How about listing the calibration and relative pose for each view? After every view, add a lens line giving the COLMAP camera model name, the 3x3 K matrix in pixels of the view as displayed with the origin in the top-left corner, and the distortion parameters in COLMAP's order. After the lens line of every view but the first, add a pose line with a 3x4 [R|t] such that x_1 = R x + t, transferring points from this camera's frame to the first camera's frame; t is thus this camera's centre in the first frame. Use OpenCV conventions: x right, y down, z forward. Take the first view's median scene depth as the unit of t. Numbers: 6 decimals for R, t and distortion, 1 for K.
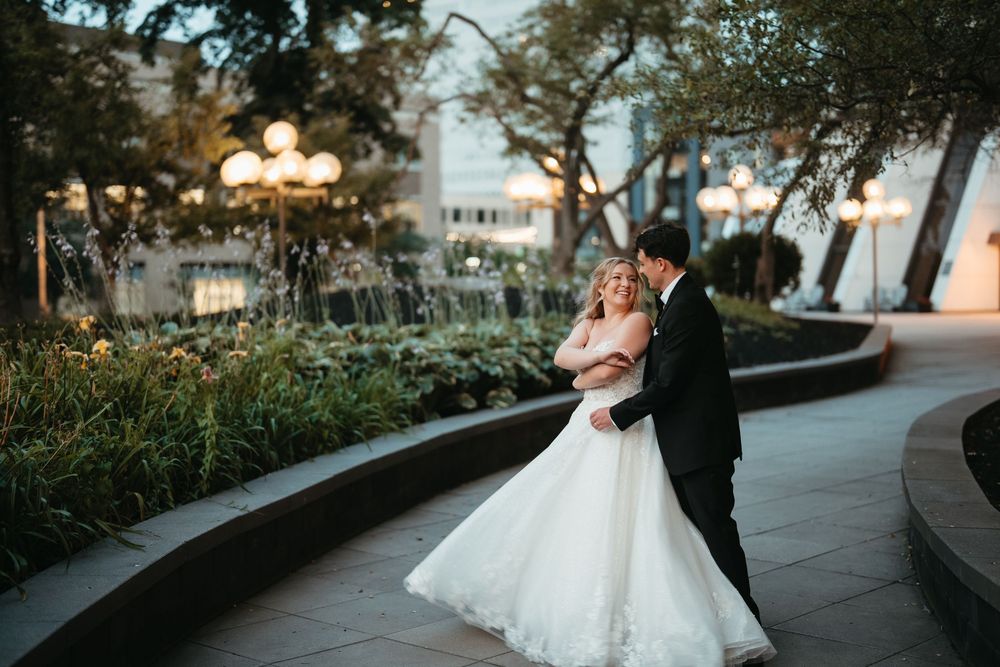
lens RADIAL K [[1334.5, 0, 500.0], [0, 1334.5, 333.5], [0, 0, 1]] dist [-0.139627, 0.933129]
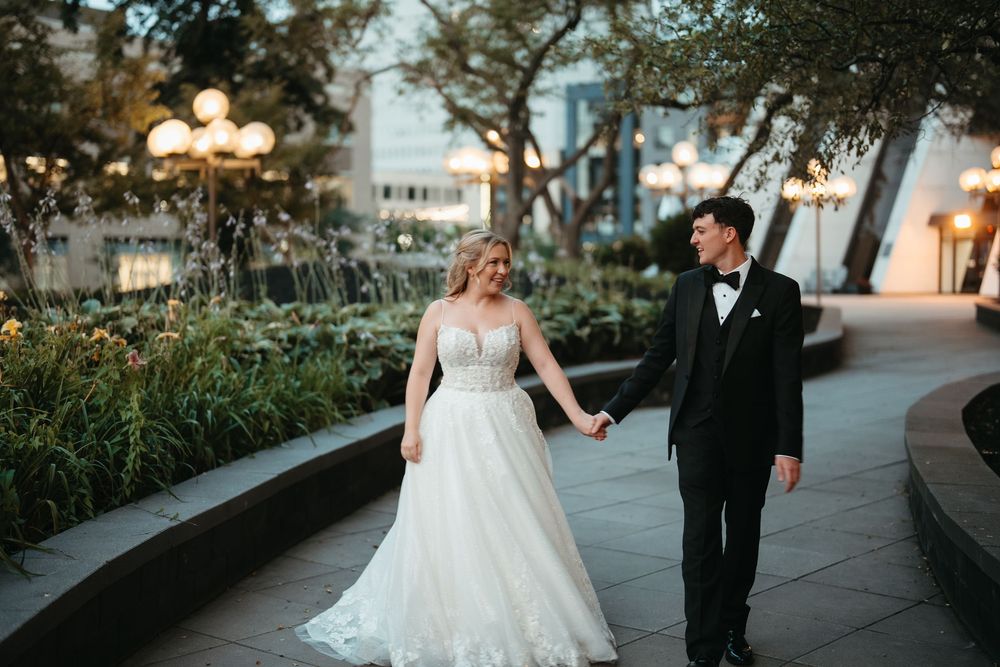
lens RADIAL K [[1346.4, 0, 472.9], [0, 1346.4, 321.1], [0, 0, 1]] dist [-0.142479, 0.962067]
pose [[0.999441, 0.007100, 0.032663, -0.013350], [-0.007309, 0.999954, 0.006288, -0.000982], [-0.032617, -0.006523, 0.999447, 0.056646]]
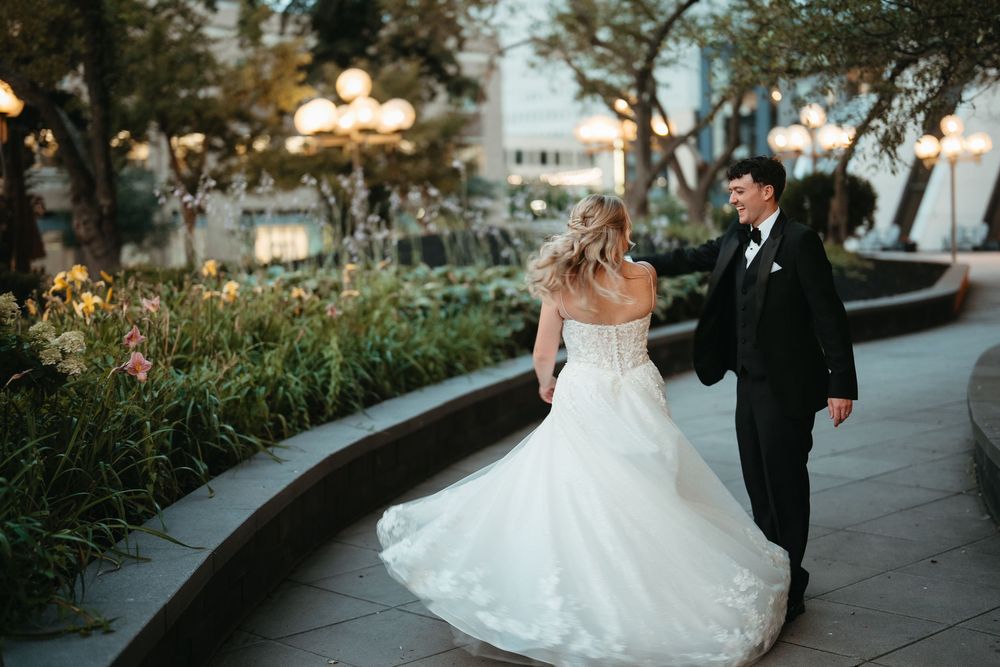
lens RADIAL K [[1375.6, 0, 499.1], [0, 1375.6, 302.4], [0, 0, 1]] dist [-0.129601, 0.806727]
pose [[0.998845, -0.009859, -0.047031, -0.013116], [0.010657, 0.999803, 0.016763, 0.002789], [0.046856, -0.017244, 0.998753, -0.068712]]
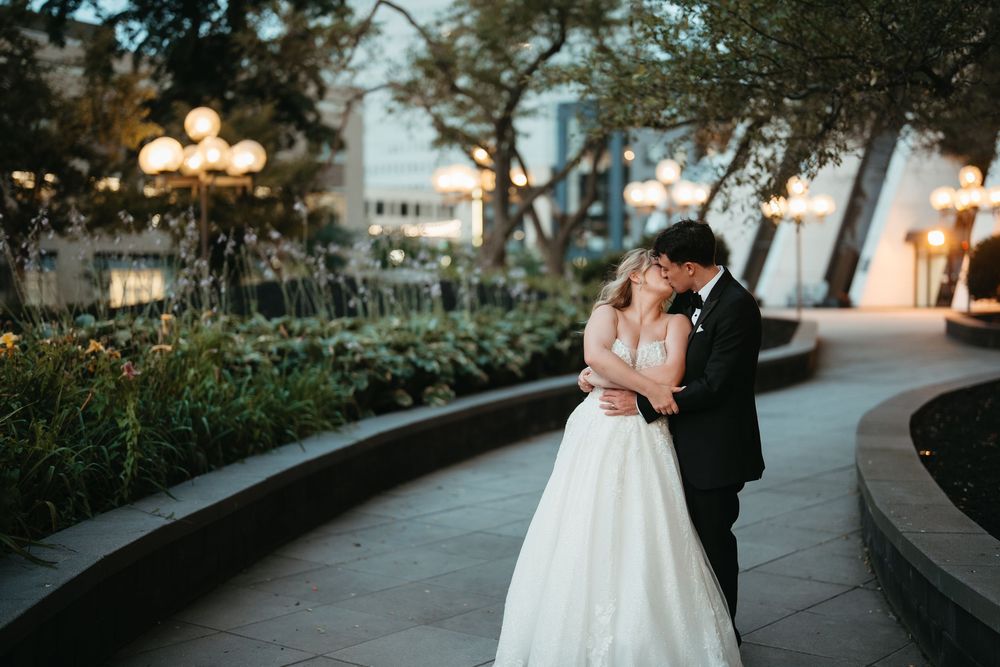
lens RADIAL K [[1331.6, 0, 527.6], [0, 1331.6, 343.7], [0, 0, 1]] dist [-0.139548, 0.992461]
pose [[0.996859, 0.003638, 0.079113, -0.008232], [-0.004606, 0.999917, 0.012063, -0.000178], [-0.079063, -0.012390, 0.996793, 0.028741]]
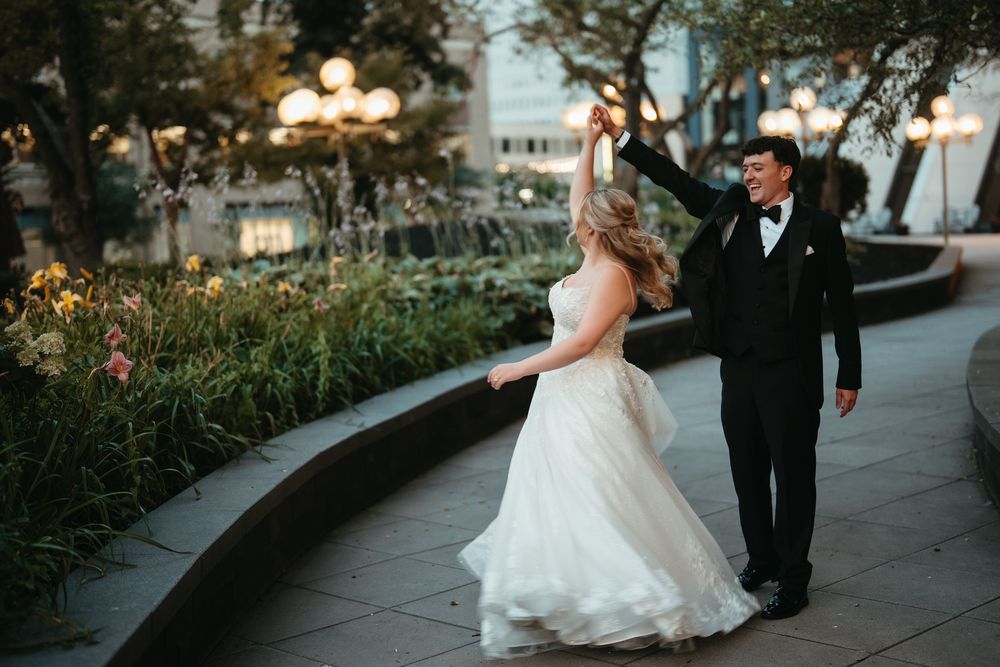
lens RADIAL K [[1389.2, 0, 508.3], [0, 1389.2, 316.1], [0, 0, 1]] dist [-0.132356, 0.808810]
pose [[0.999117, -0.025907, -0.033067, -0.014105], [0.027031, 0.999056, 0.034006, 0.002570], [0.032155, -0.034870, 0.998874, -0.062043]]
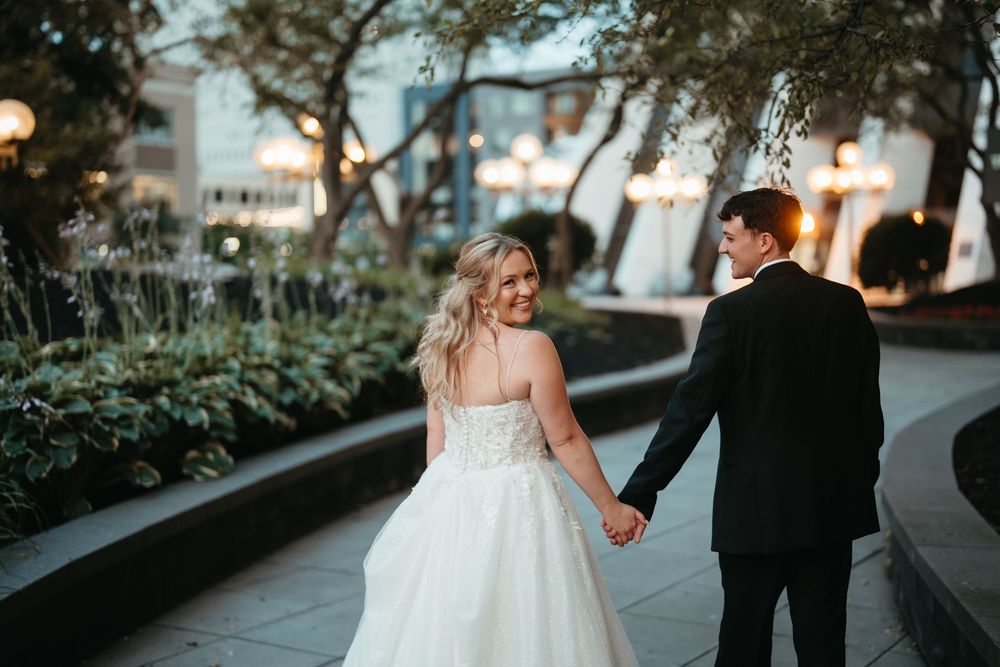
lens RADIAL K [[1331.6, 0, 527.6], [0, 1331.6, 343.7], [0, 0, 1]] dist [-0.139548, 0.992461]
pose [[0.981308, -0.010722, 0.192143, 0.022507], [0.006787, 0.999754, 0.021128, -0.013717], [-0.192322, -0.019429, 0.981140, 0.300229]]
